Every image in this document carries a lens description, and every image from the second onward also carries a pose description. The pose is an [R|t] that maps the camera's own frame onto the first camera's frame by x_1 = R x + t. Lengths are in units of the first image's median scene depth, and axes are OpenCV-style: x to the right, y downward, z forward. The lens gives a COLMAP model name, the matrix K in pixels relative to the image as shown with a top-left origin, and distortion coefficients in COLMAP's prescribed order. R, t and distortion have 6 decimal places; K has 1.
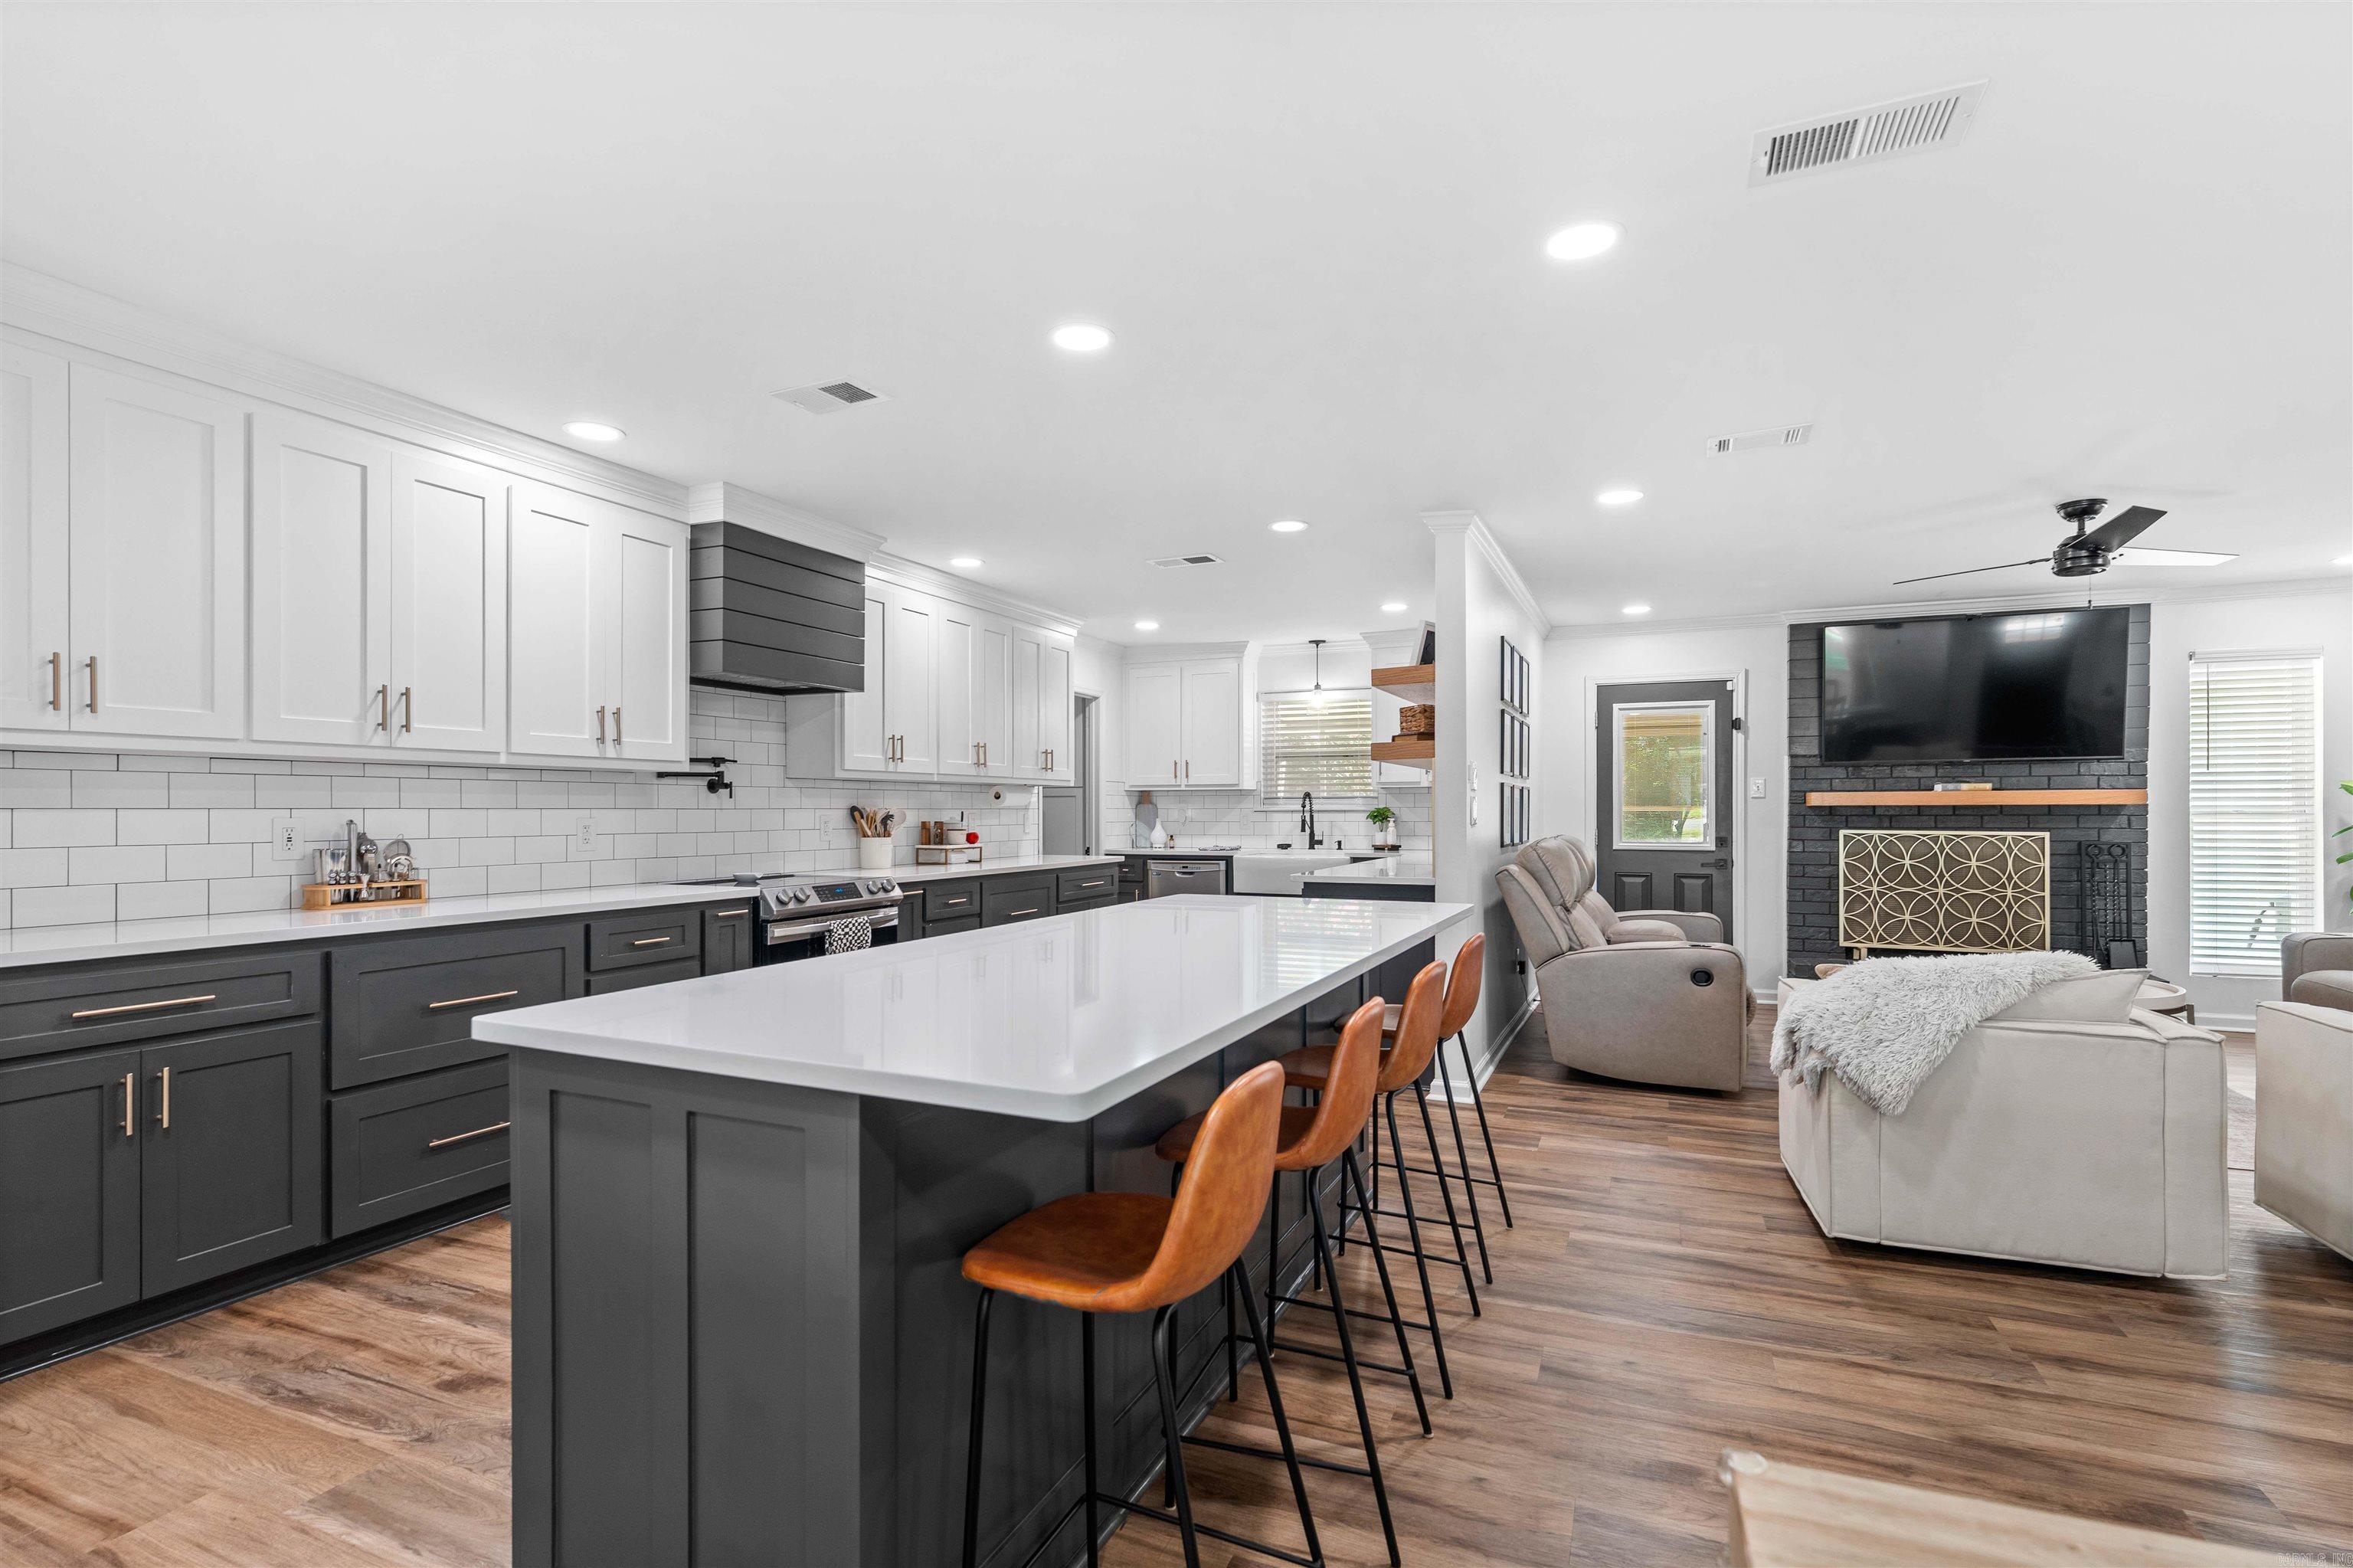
lens RADIAL K [[1099.0, 0, 1173.9], [0, 1099.0, 810.5], [0, 0, 1]] dist [-0.001114, -0.001189]
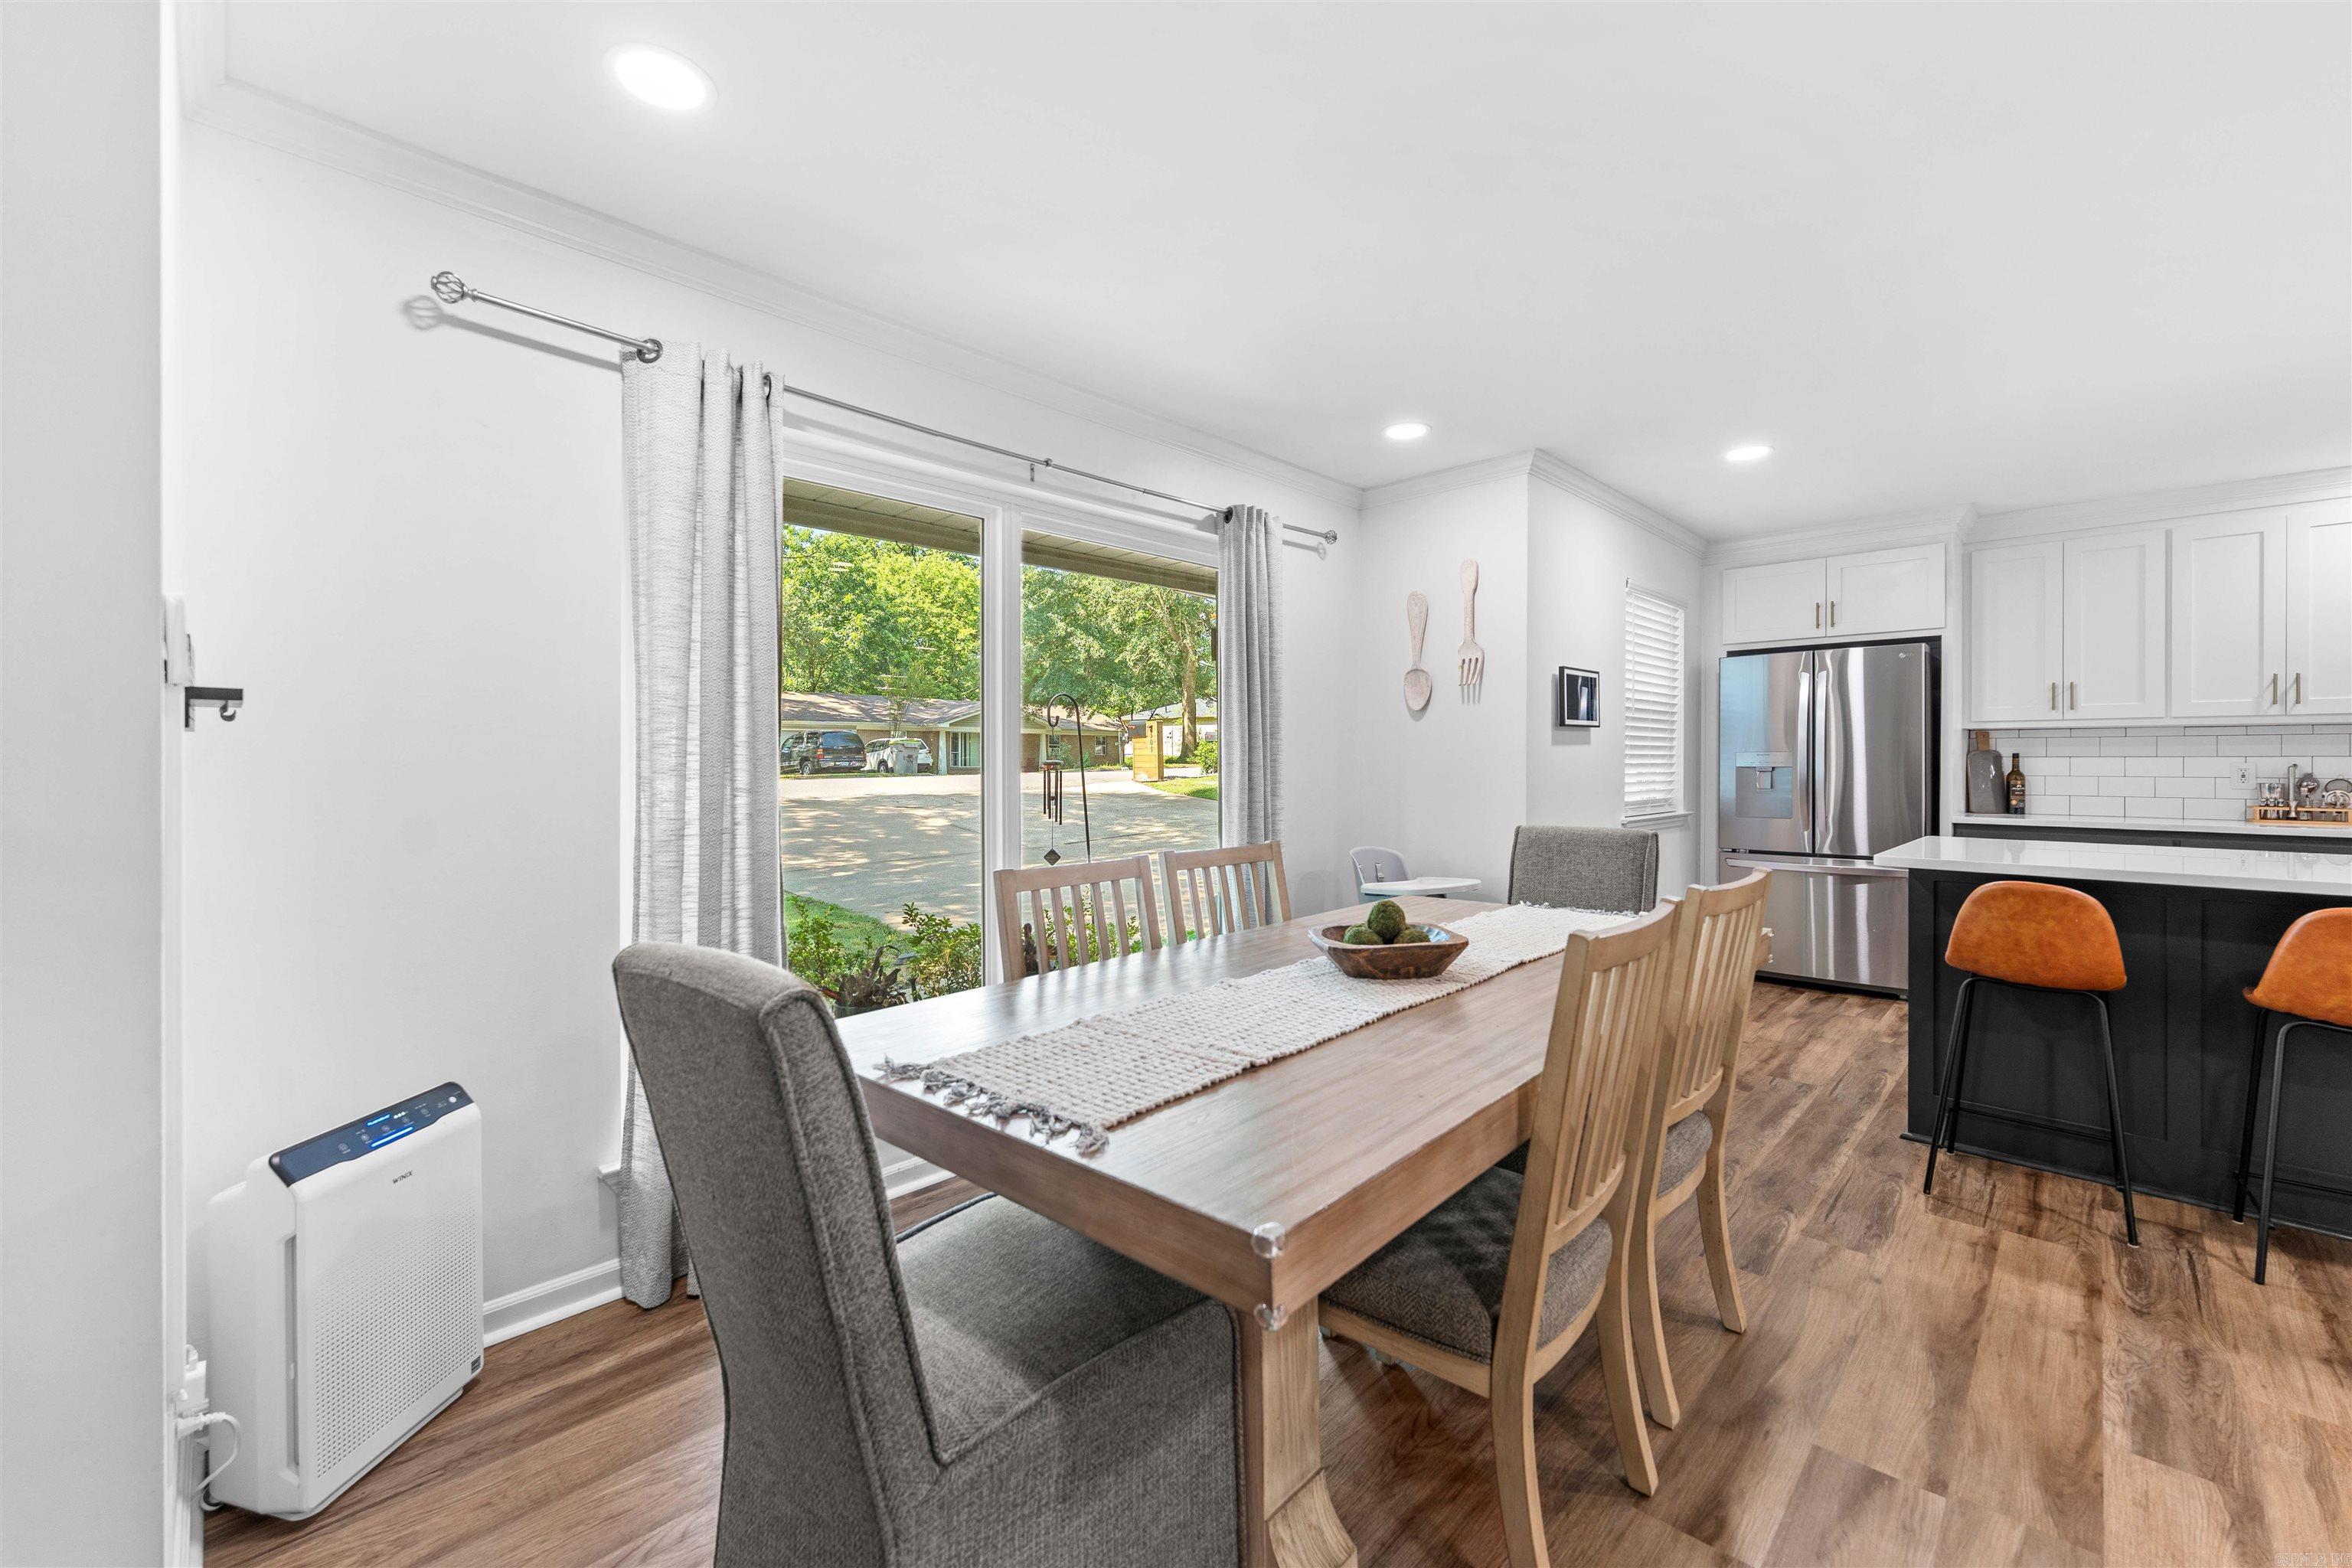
lens RADIAL K [[955.2, 0, 1189.6], [0, 955.2, 777.4], [0, 0, 1]] dist [-0.002956, 0.001093]
pose [[-0.351267, 0.016810, -0.936125, 0.523173], [0.001017, 0.999845, 0.017573, 0.001348], [0.936275, 0.005221, -0.351229, 0.037335]]
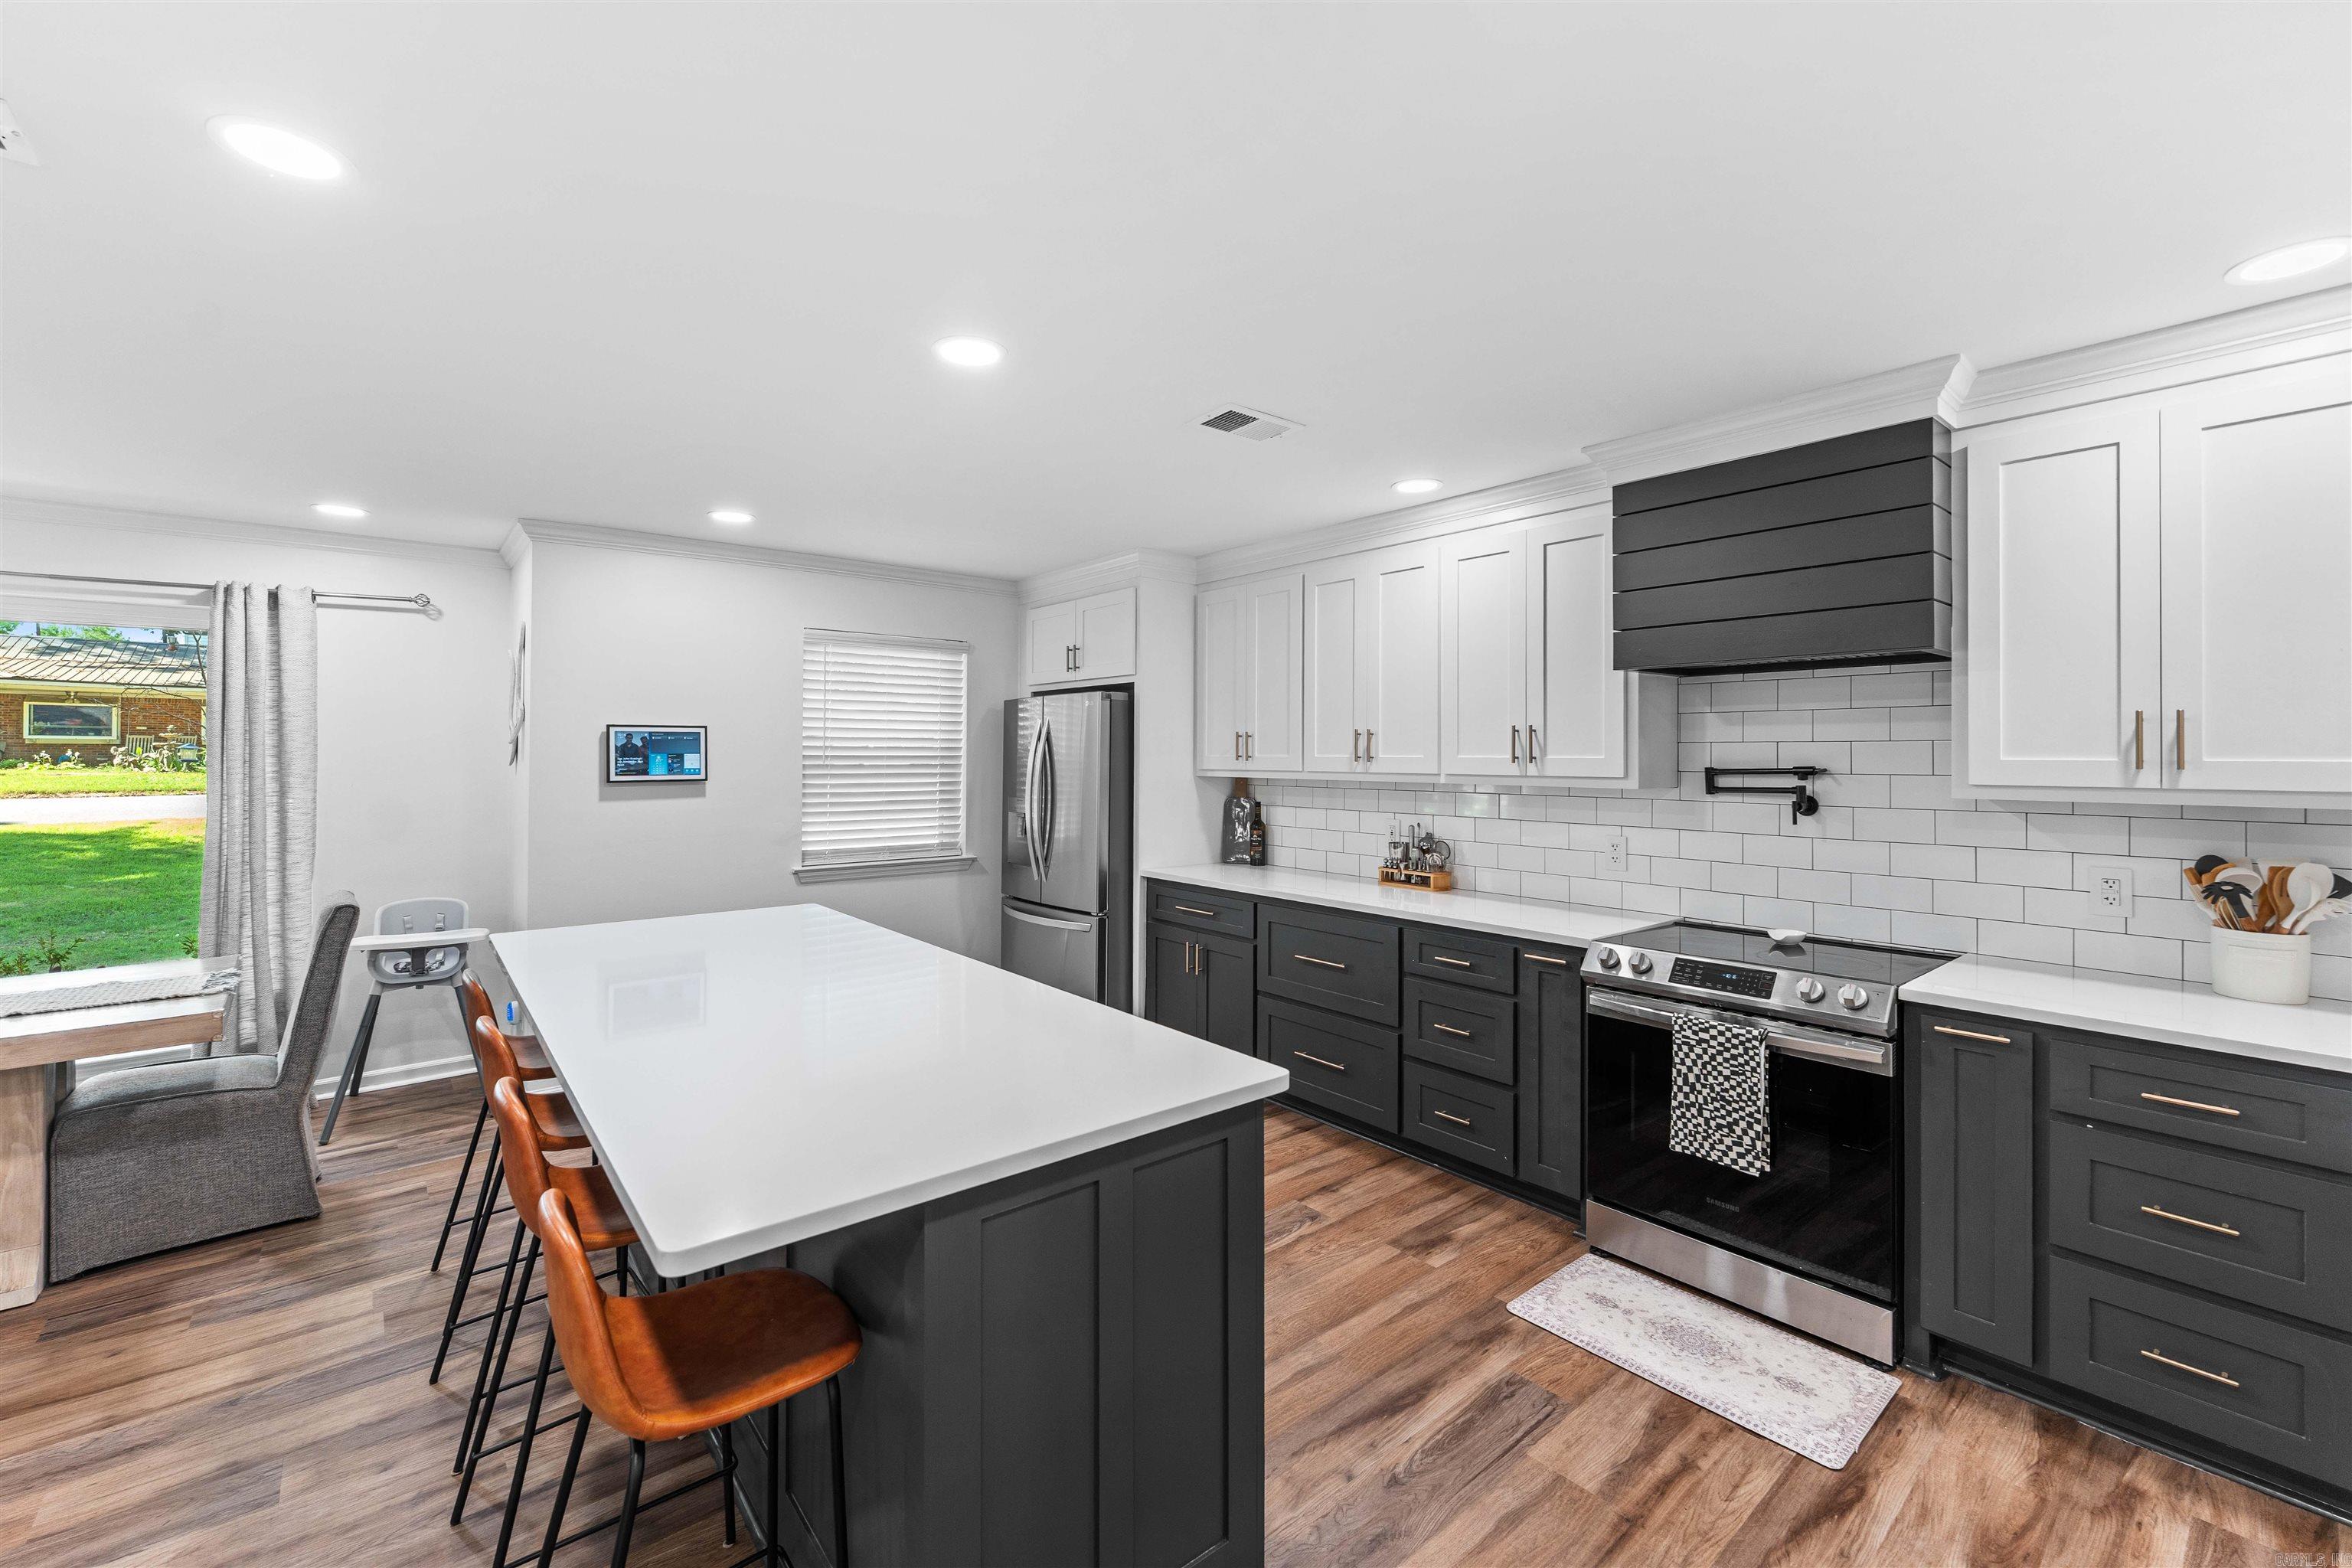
lens RADIAL K [[955.2, 0, 1171.2], [0, 955.2, 773.3], [0, 0, 1]] dist [-0.002956, 0.001093]
pose [[-0.446392, 0.017521, -0.894666, 0.252547], [-0.002099, 0.999785, 0.020627, -0.042703], [0.894835, 0.011086, -0.446259, 0.687080]]
